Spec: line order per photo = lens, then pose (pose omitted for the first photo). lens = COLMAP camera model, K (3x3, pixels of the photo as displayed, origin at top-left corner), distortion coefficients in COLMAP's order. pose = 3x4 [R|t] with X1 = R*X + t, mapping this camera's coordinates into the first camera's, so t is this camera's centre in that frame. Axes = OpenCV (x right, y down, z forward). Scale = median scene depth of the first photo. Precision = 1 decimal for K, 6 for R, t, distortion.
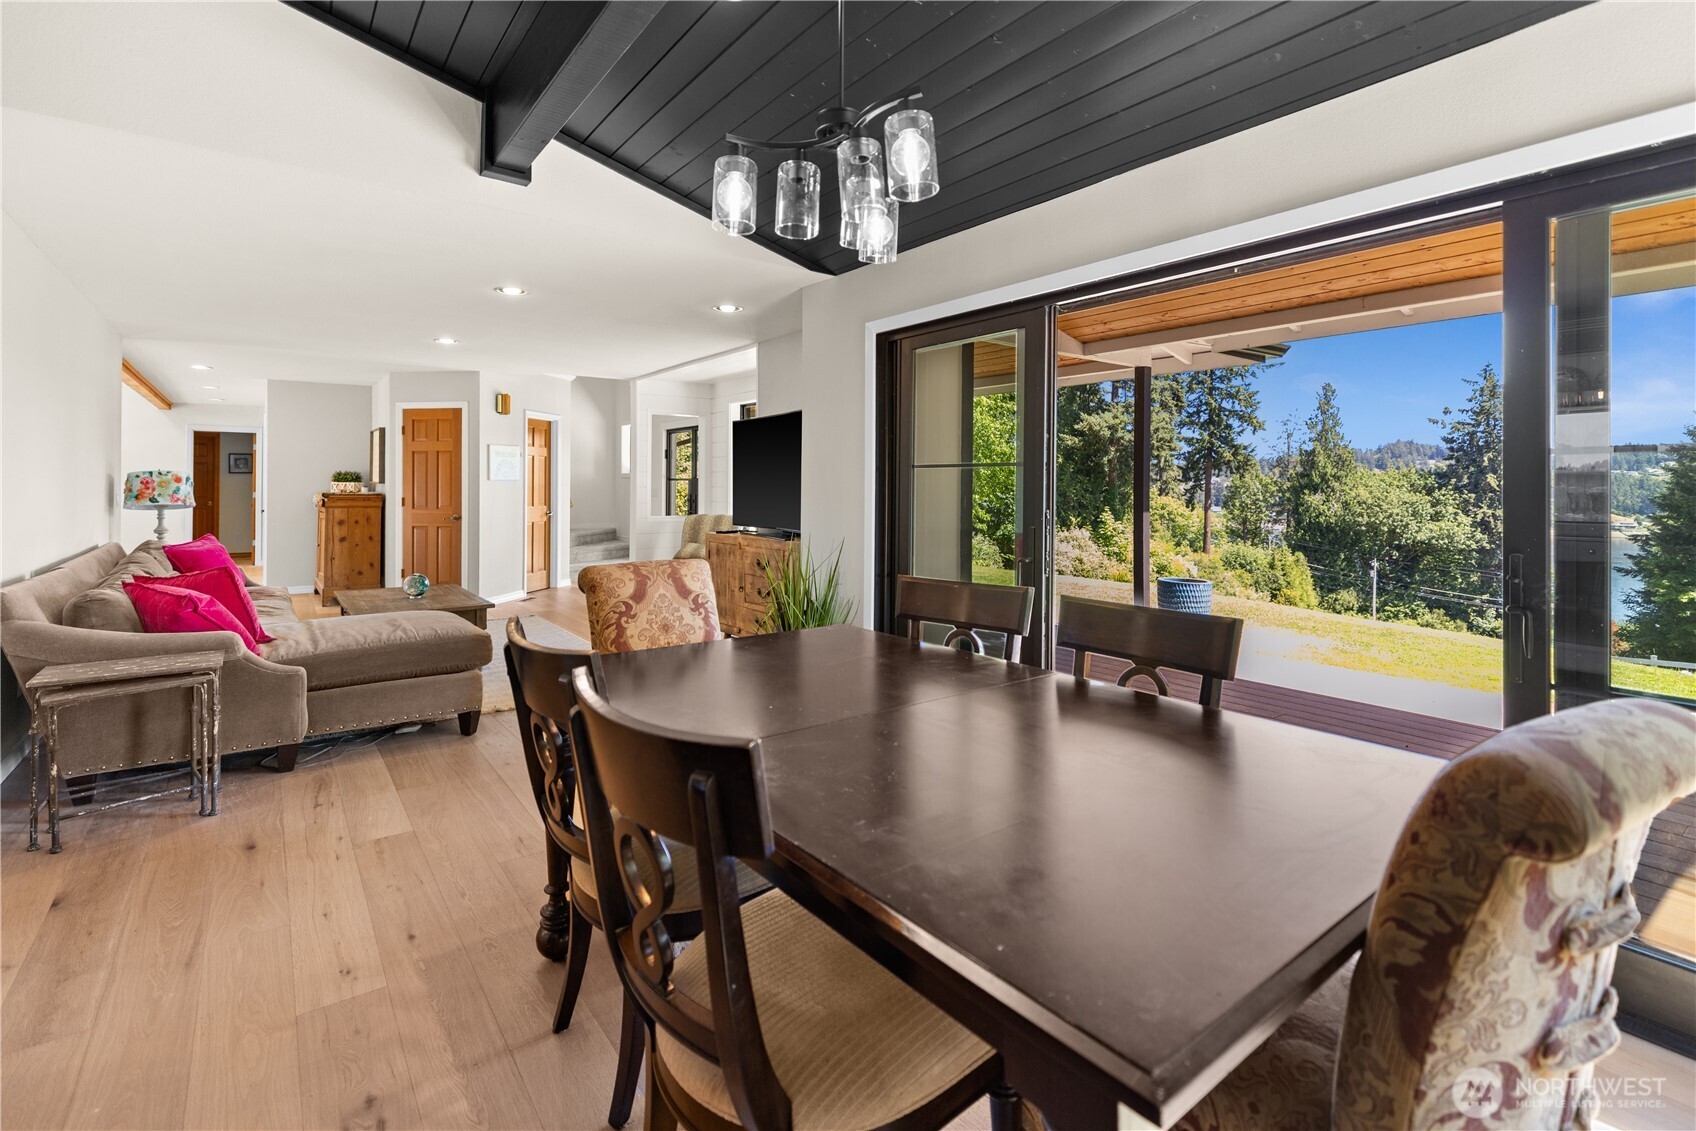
lens RADIAL K [[790.9, 0, 848.2], [0, 790.9, 553.3], [0, 0, 1]] dist [0.000488, 0.000343]
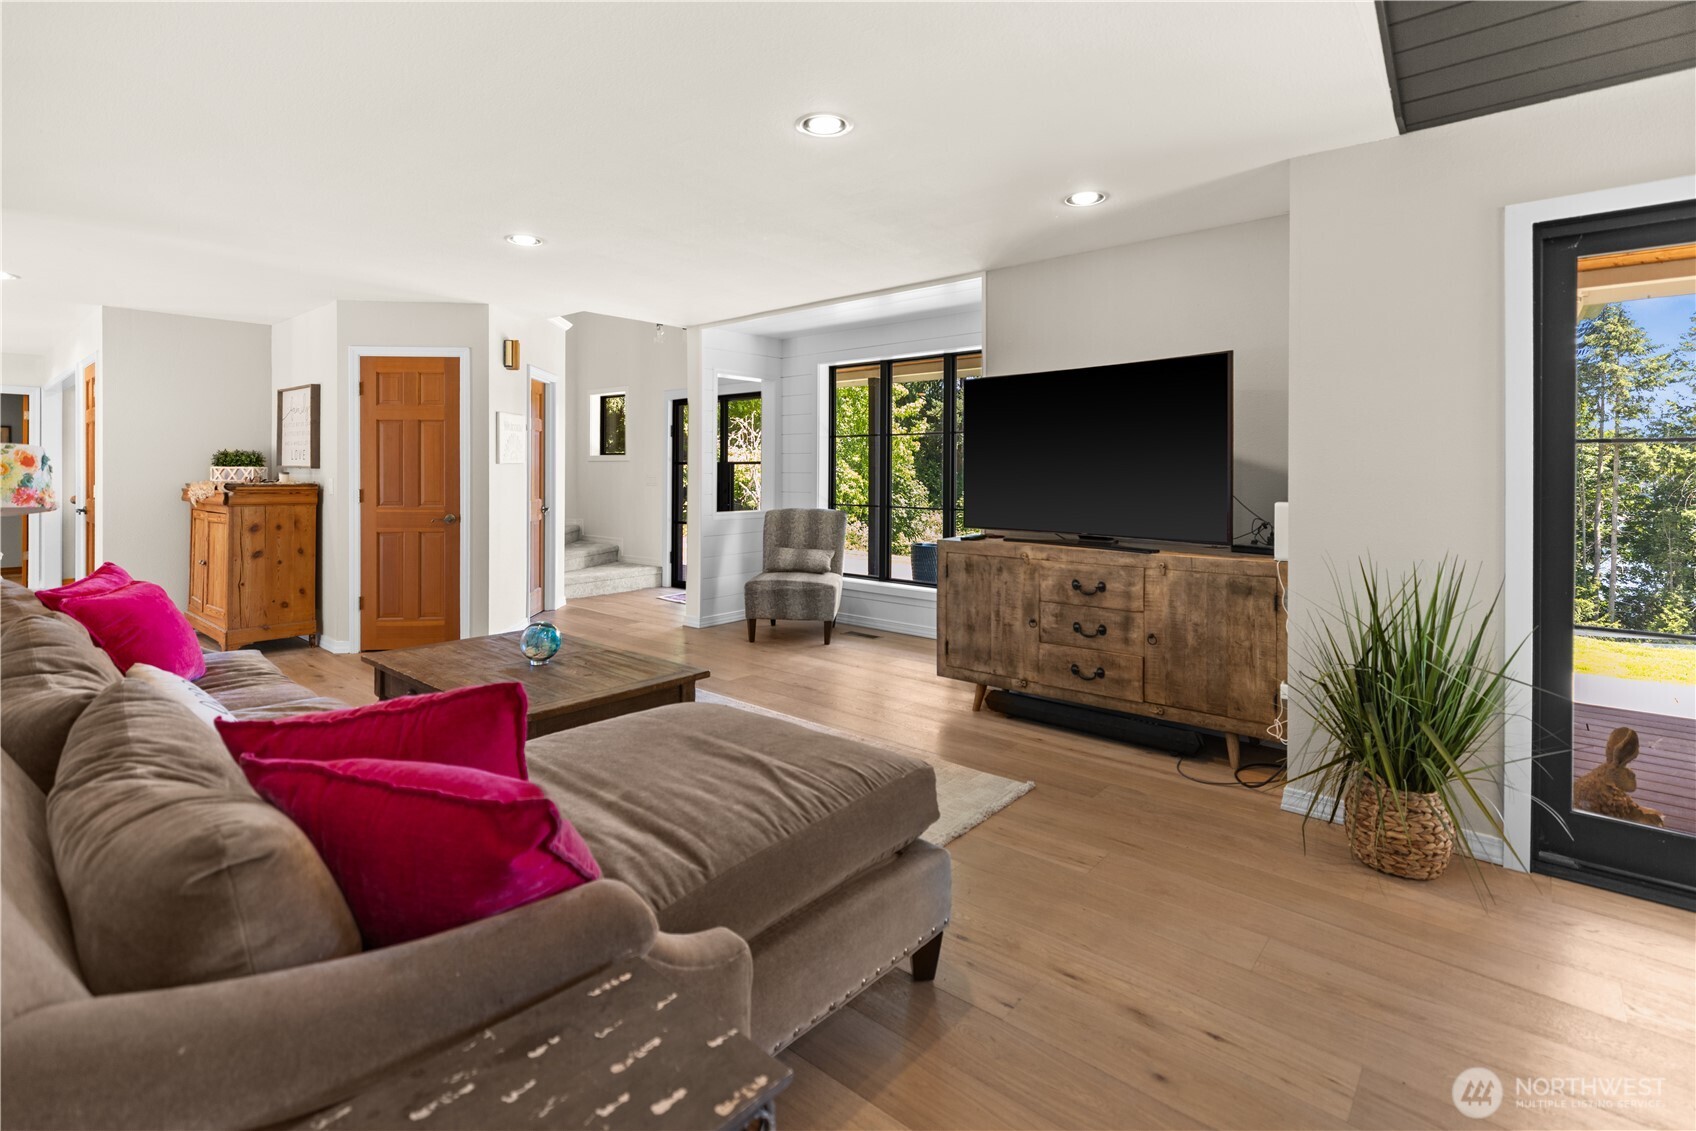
lens RADIAL K [[790.9, 0, 853.0], [0, 790.9, 532.5], [0, 0, 1]] dist [0.000488, 0.000343]
pose [[0.974989, -0.017323, 0.221575, -0.305087], [0.019142, 0.999798, -0.006066, -0.022152], [-0.221425, 0.010155, 0.975124, 0.257779]]
